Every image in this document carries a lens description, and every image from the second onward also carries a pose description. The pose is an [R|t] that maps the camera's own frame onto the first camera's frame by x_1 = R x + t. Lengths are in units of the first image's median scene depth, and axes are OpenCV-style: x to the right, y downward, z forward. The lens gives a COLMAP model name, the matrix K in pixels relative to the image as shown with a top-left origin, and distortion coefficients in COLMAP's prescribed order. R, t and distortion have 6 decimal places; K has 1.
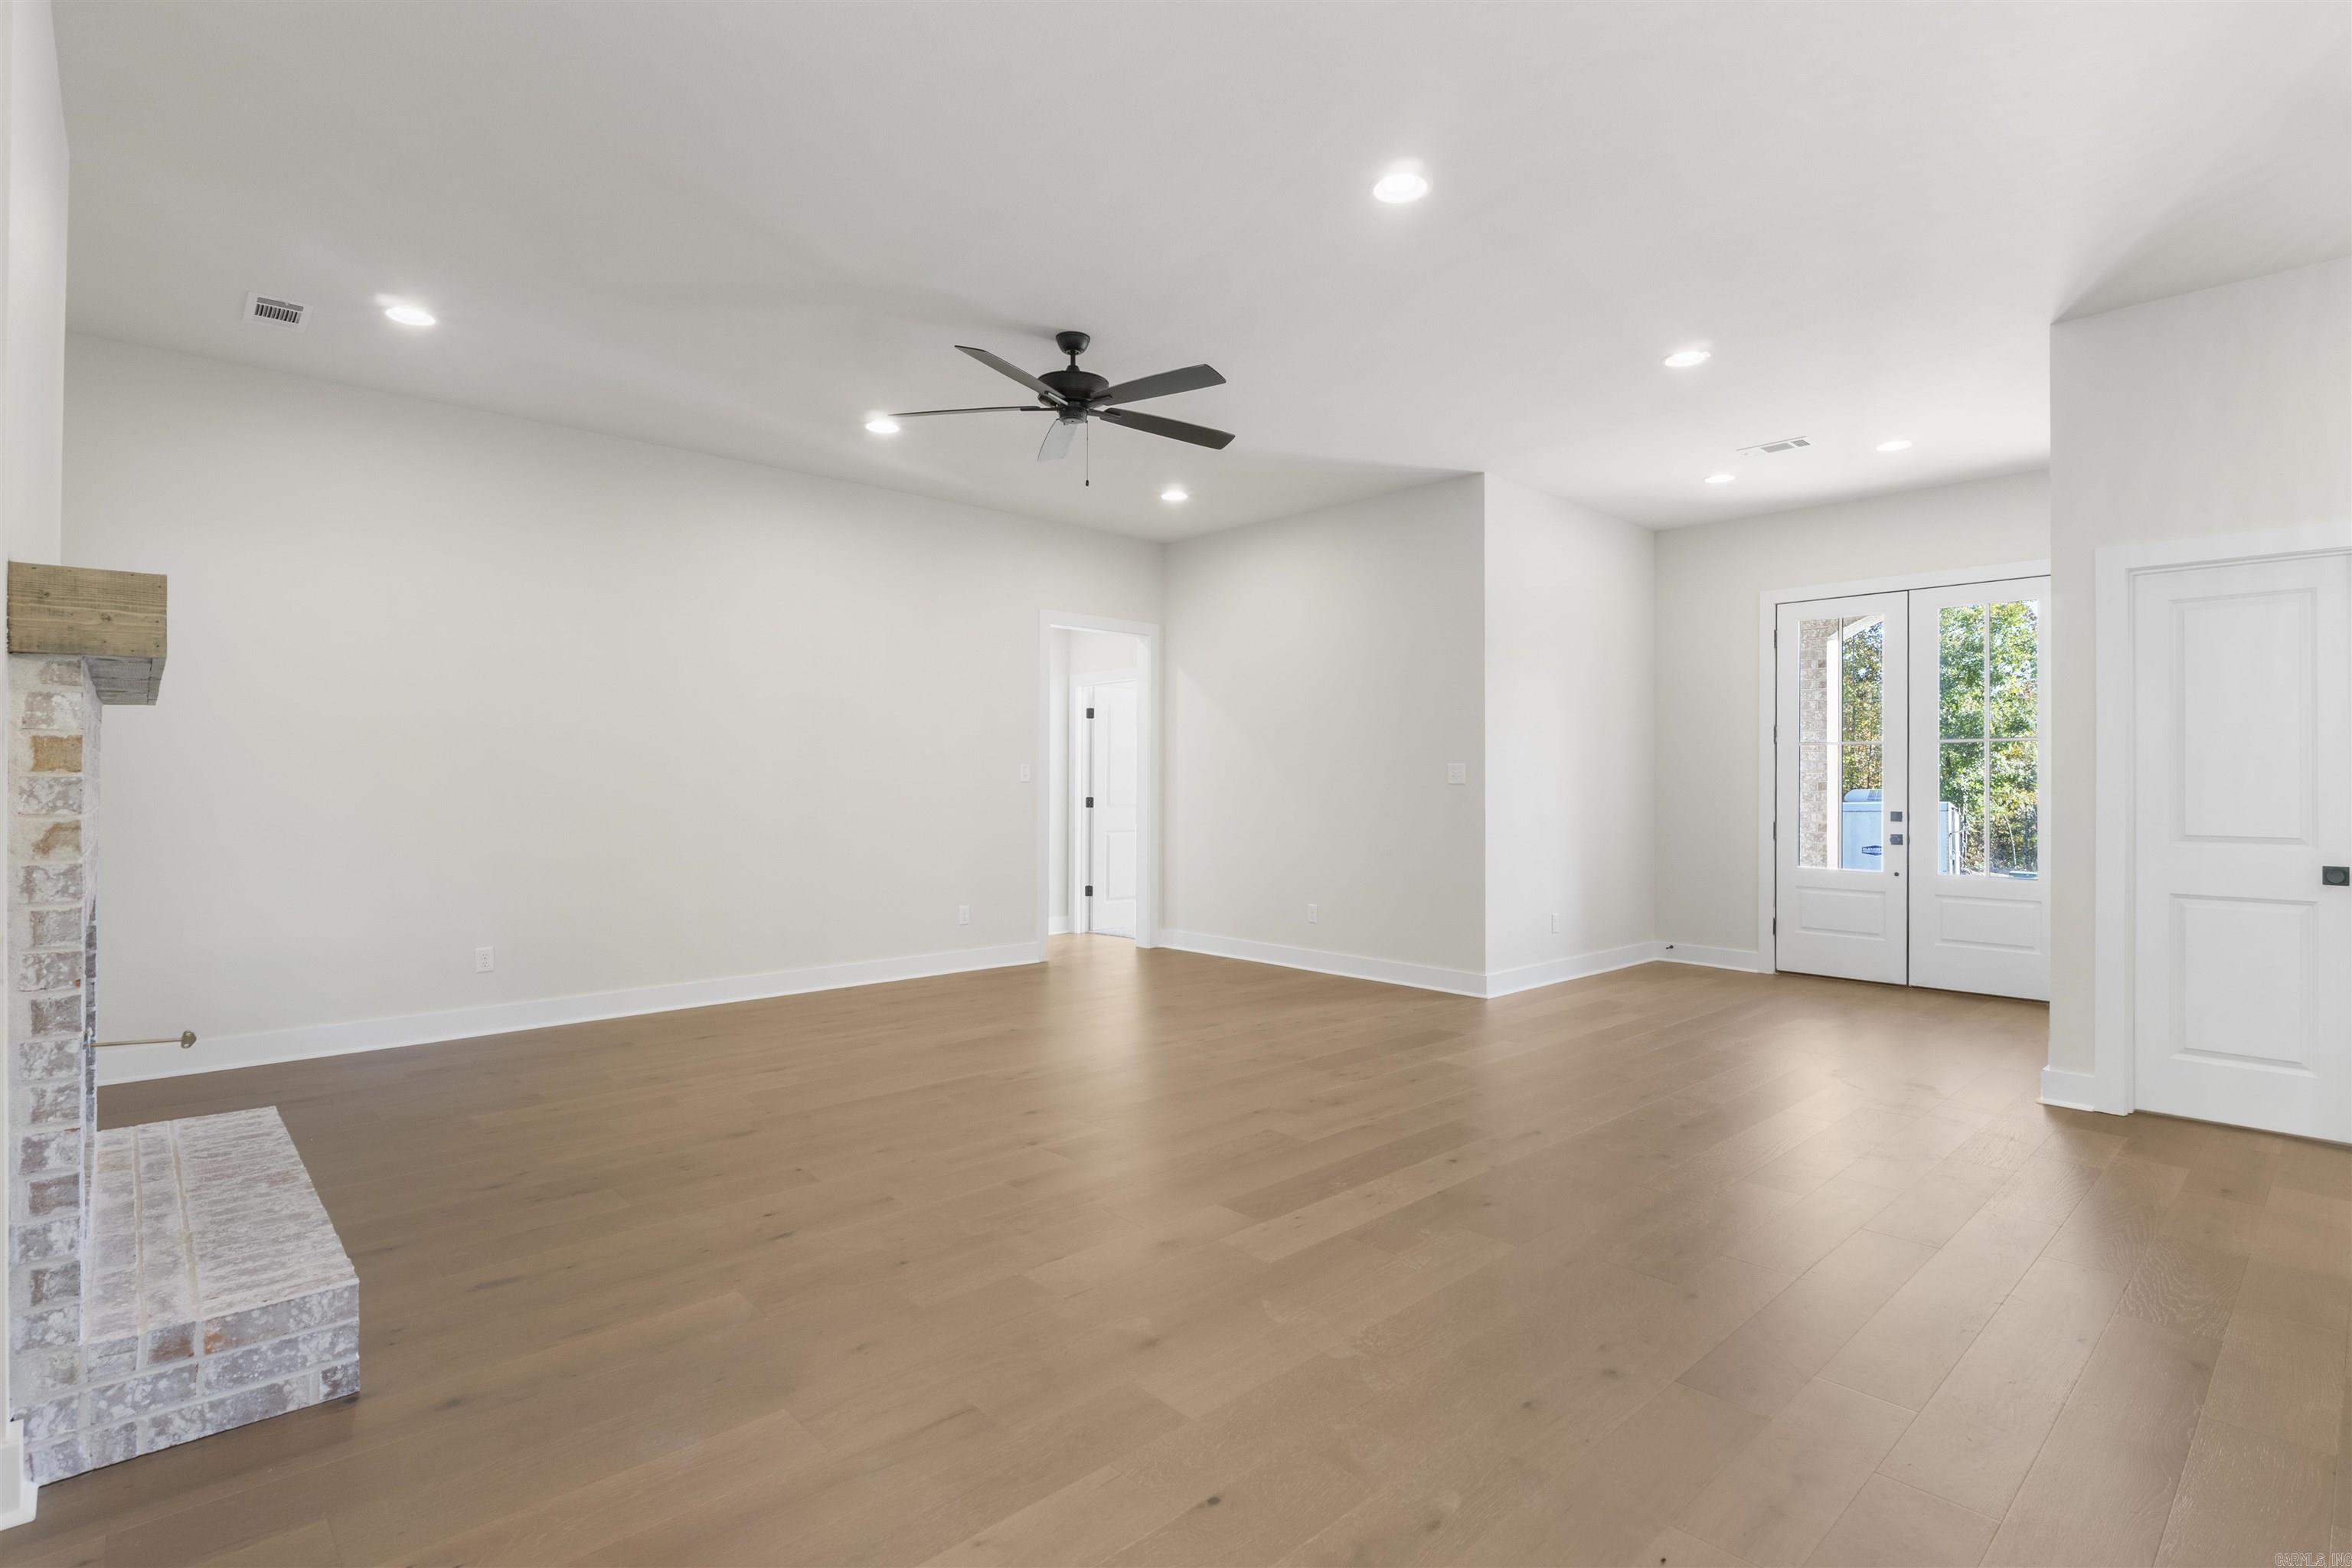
lens RADIAL K [[1141.5, 0, 1181.0], [0, 1141.5, 773.5], [0, 0, 1]] dist [0.000837, -0.000092]
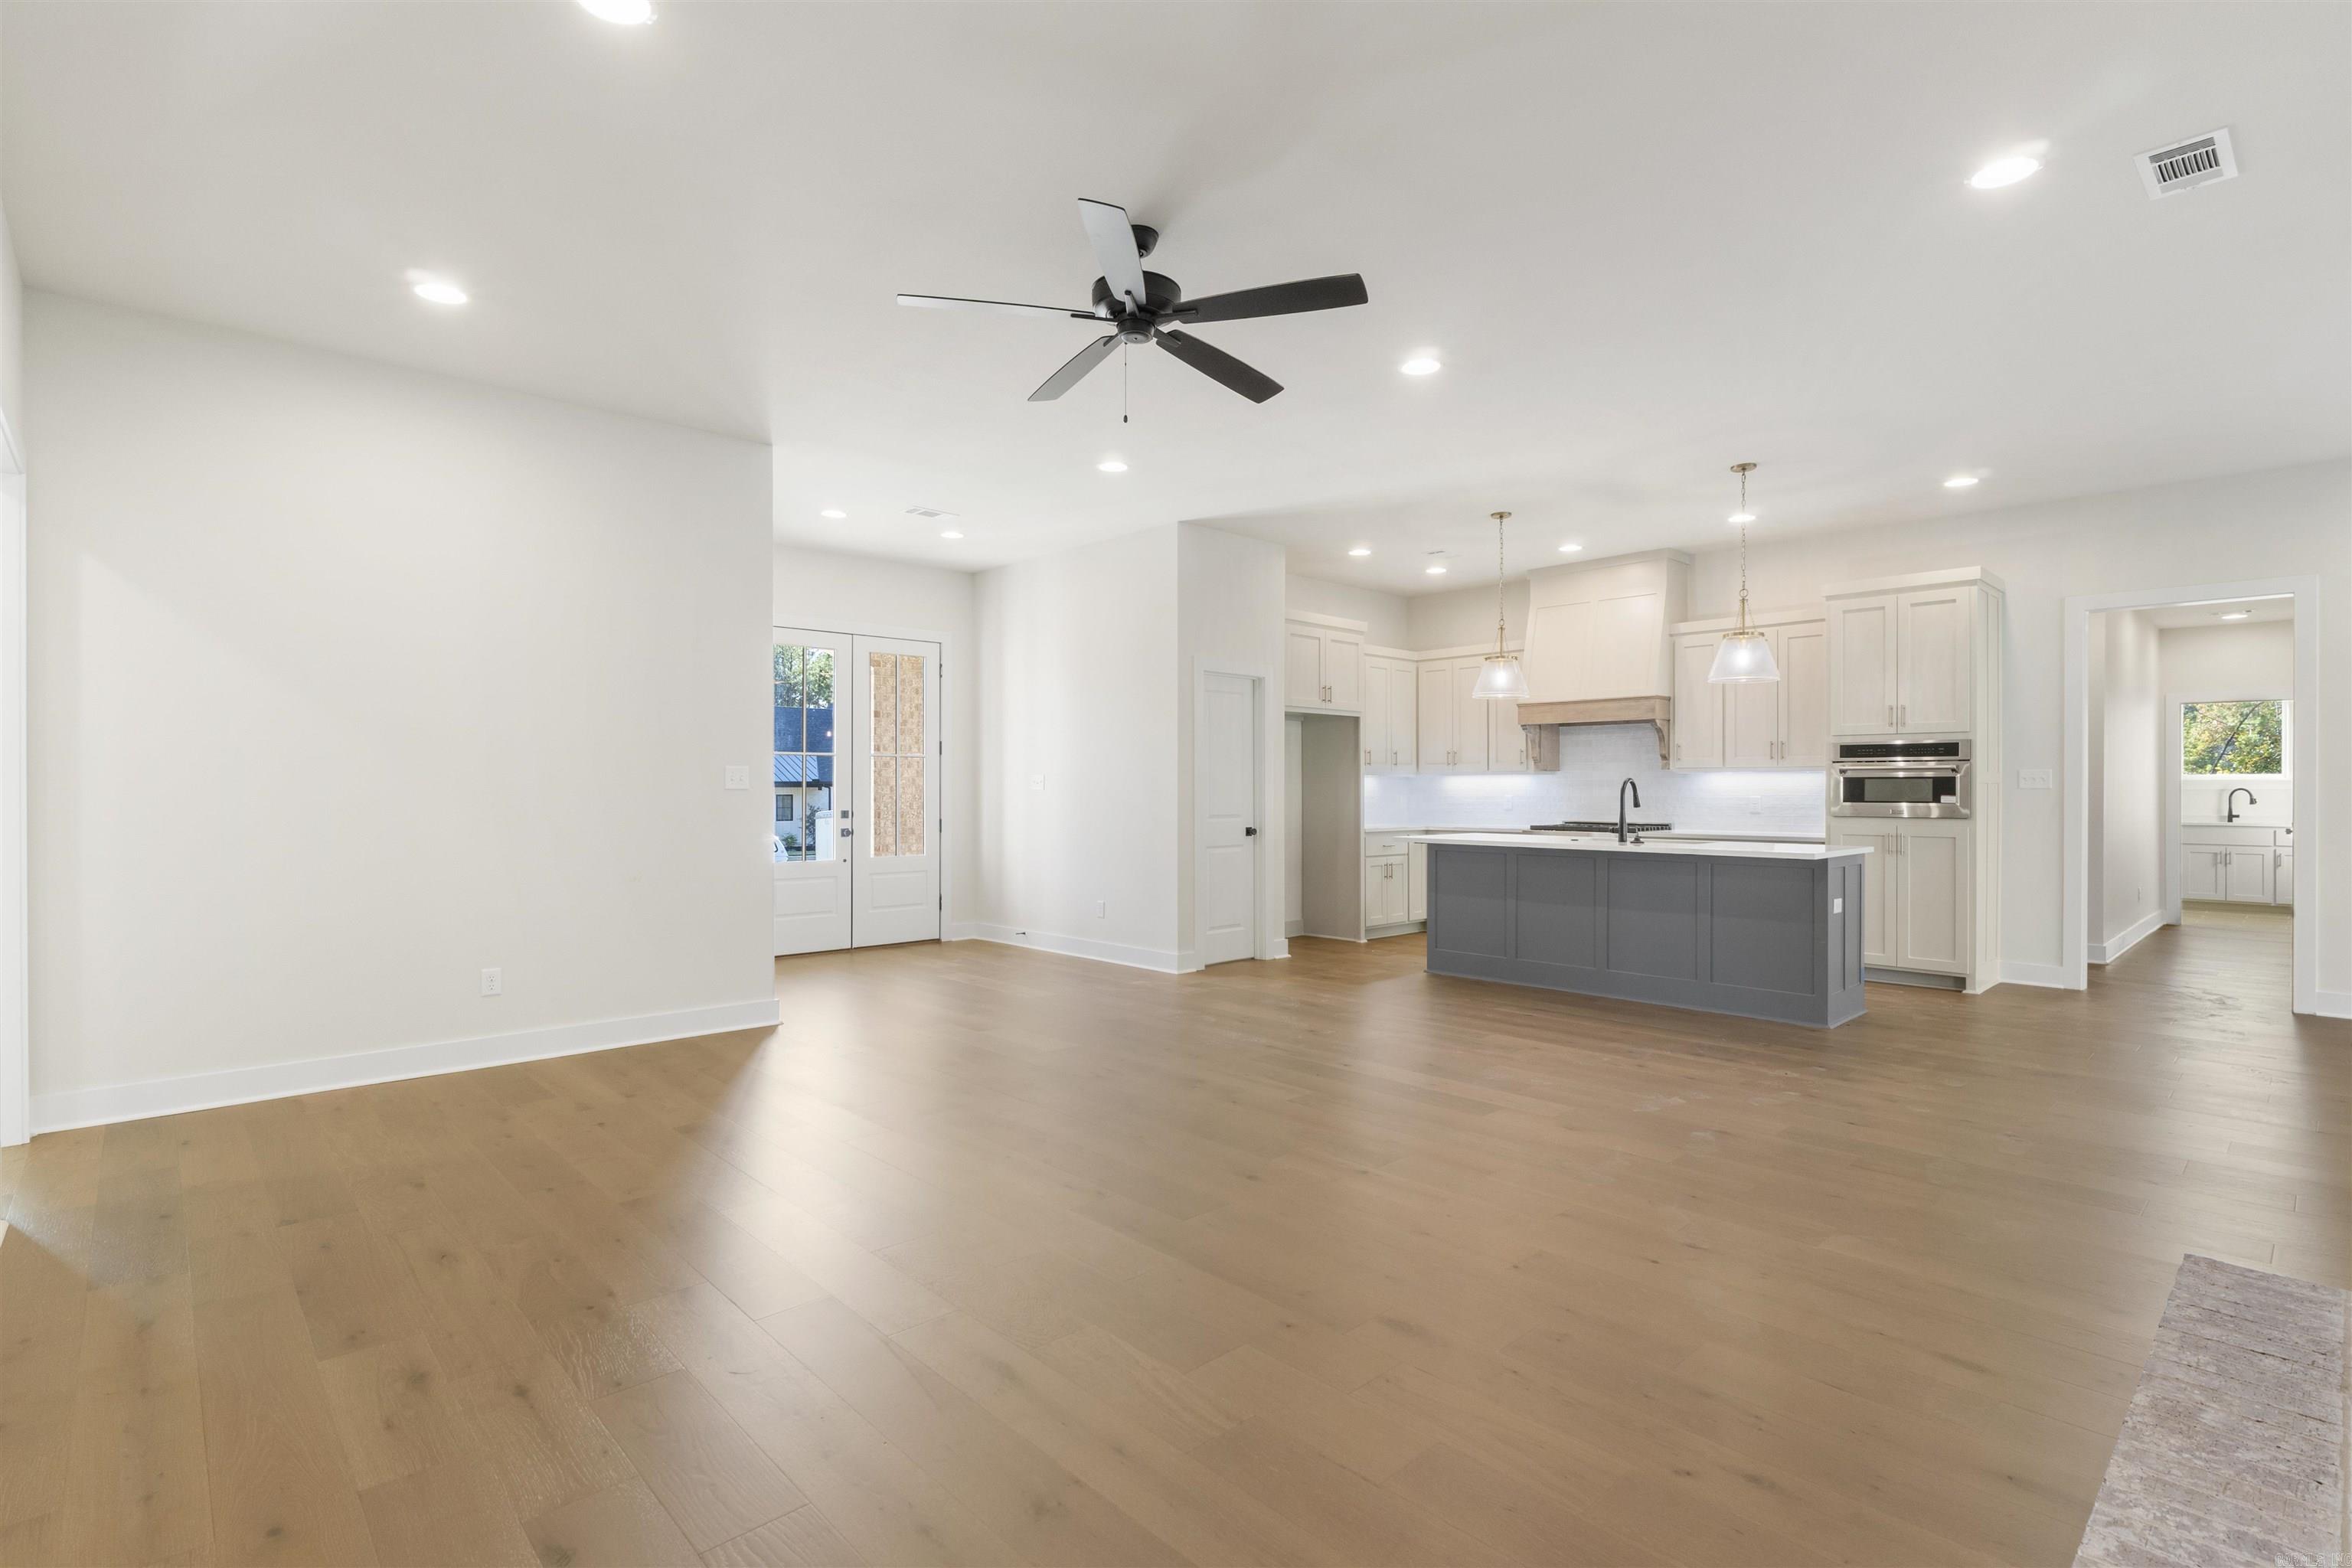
lens RADIAL K [[1101.7, 0, 1176.3], [0, 1101.7, 784.0], [0, 0, 1]] dist [0.000284, -0.001662]
pose [[-0.004504, -0.000432, 0.999990, -0.582313], [-0.008189, 0.999966, 0.000395, 0.001261], [-0.999956, -0.008187, -0.004508, 0.650595]]
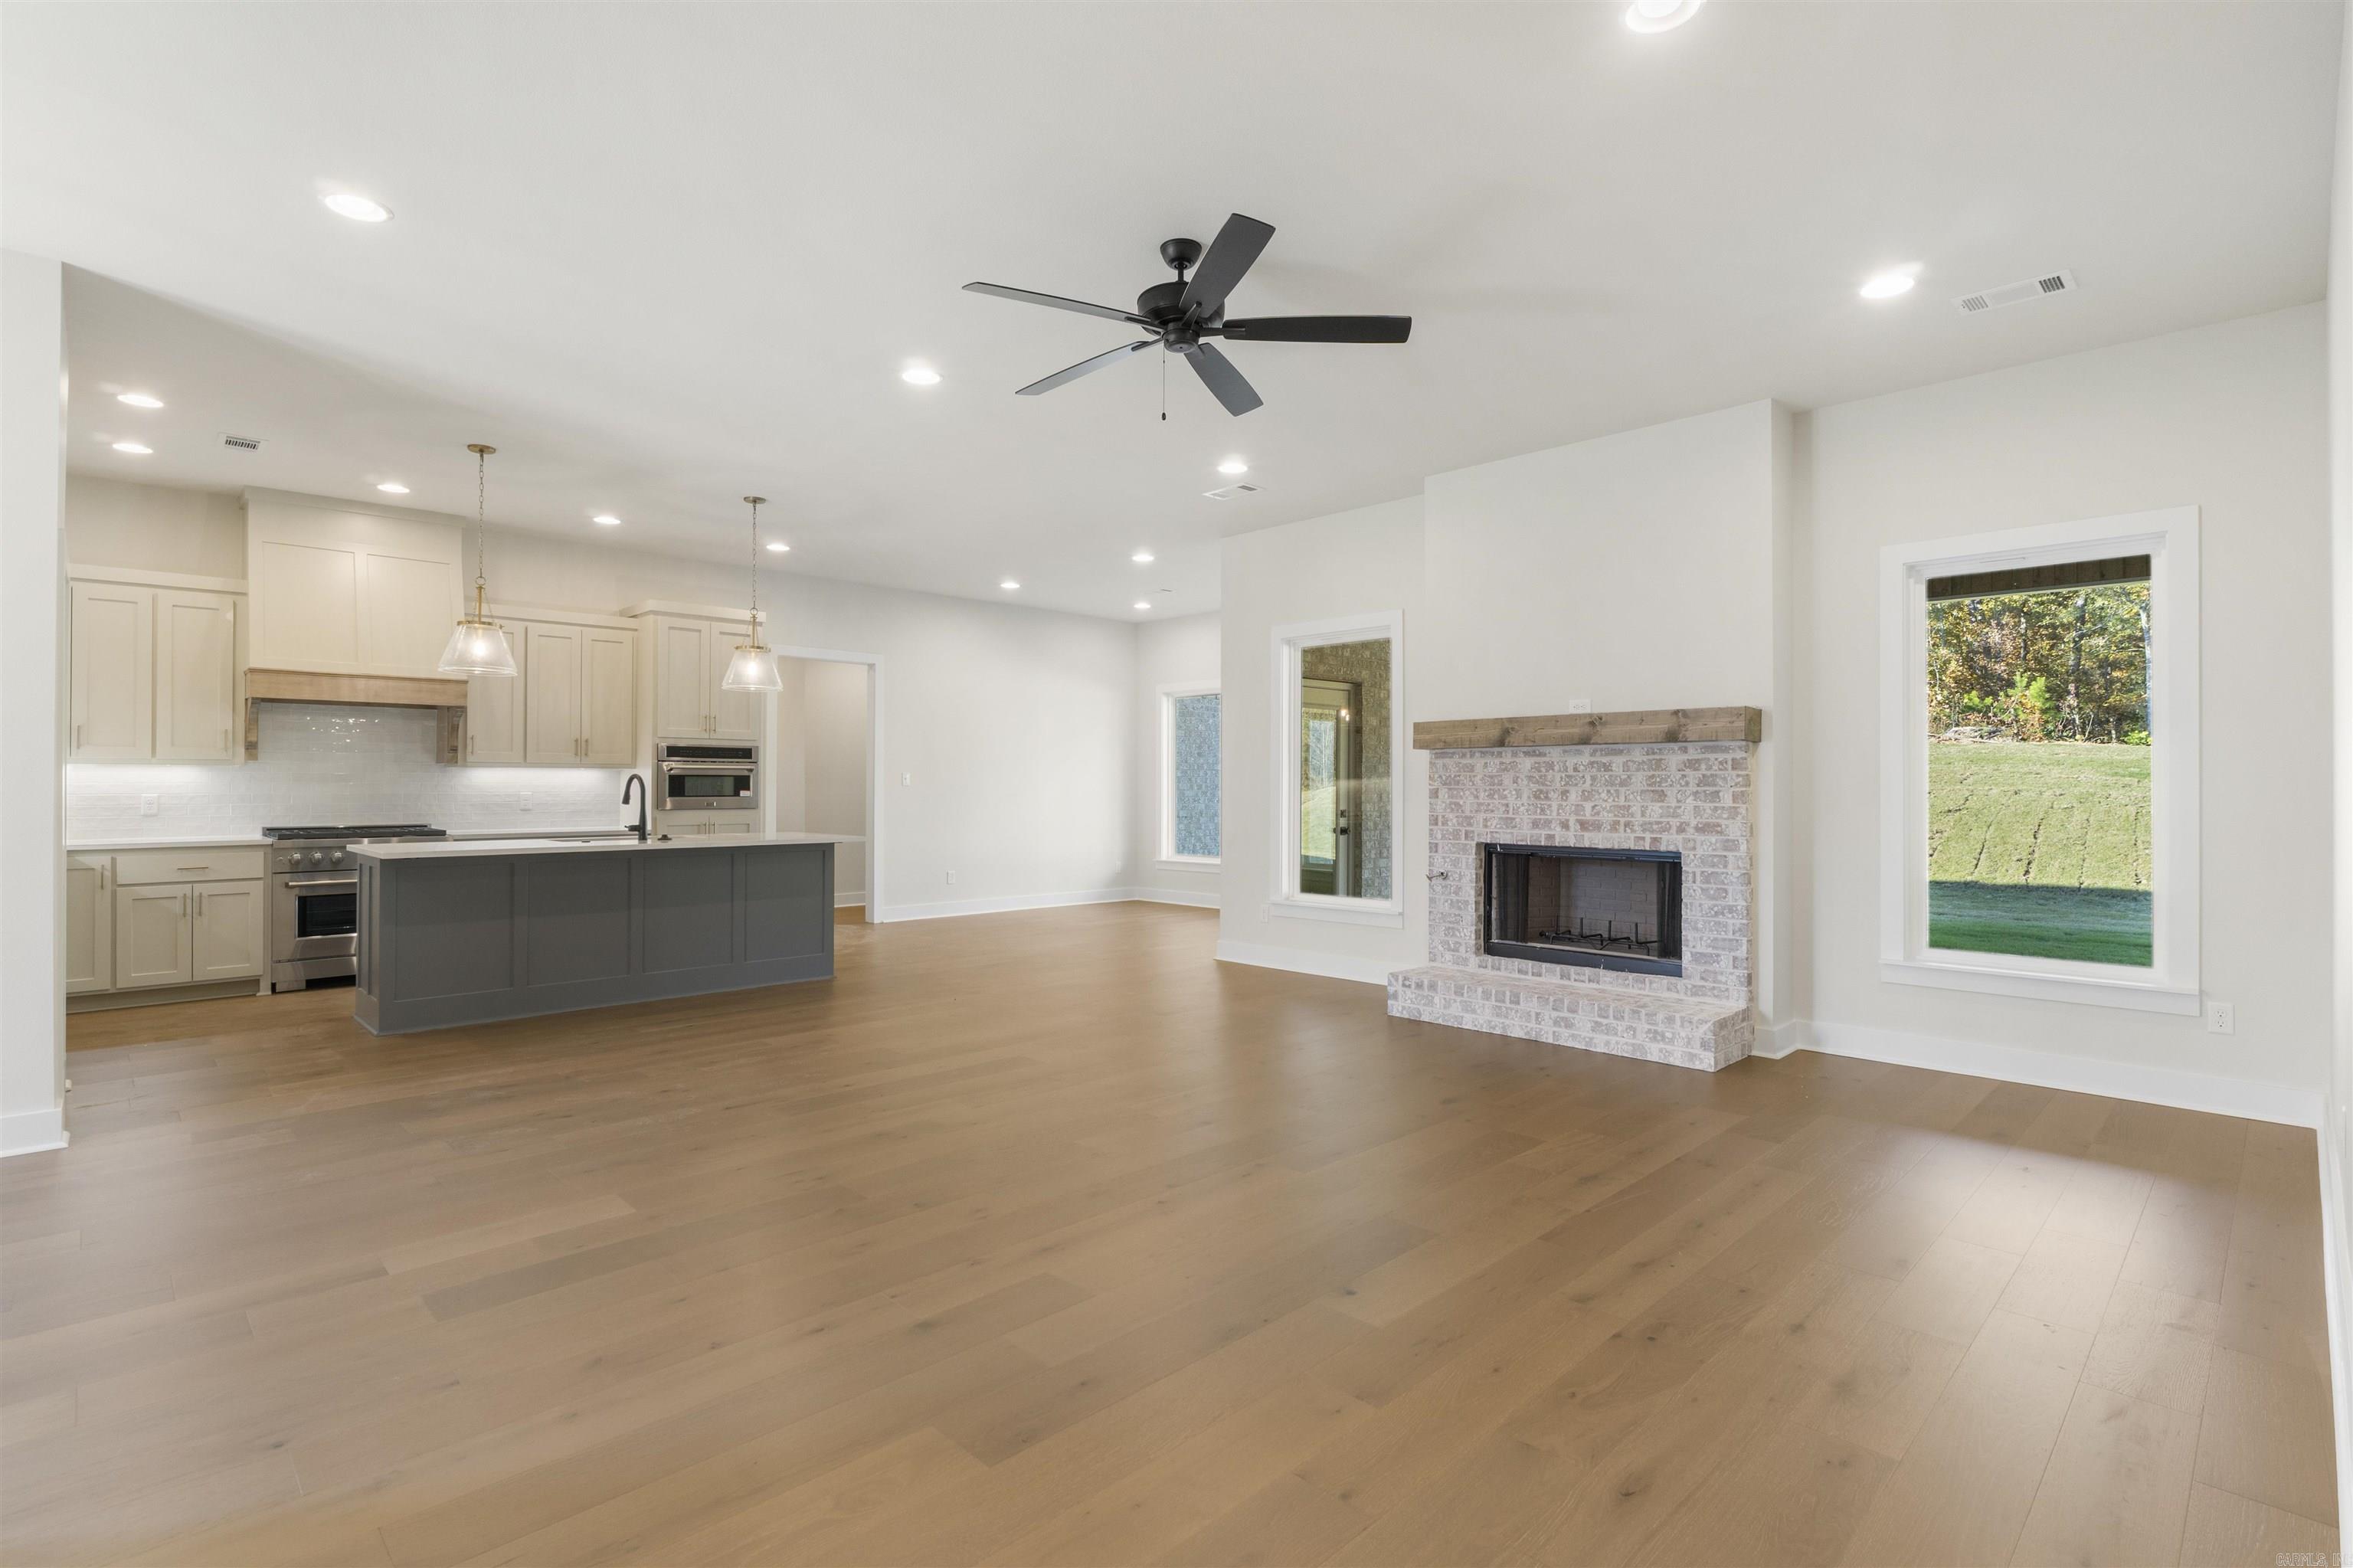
lens RADIAL K [[1102.2, 0, 1153.7], [0, 1102.2, 776.9], [0, 0, 1]] dist [0.000284, -0.001662]
pose [[-0.999953, -0.003208, -0.009114, -0.049593], [-0.003062, 0.999868, -0.015951, 0.009597], [0.009163, -0.015923, -0.999831, 1.192966]]
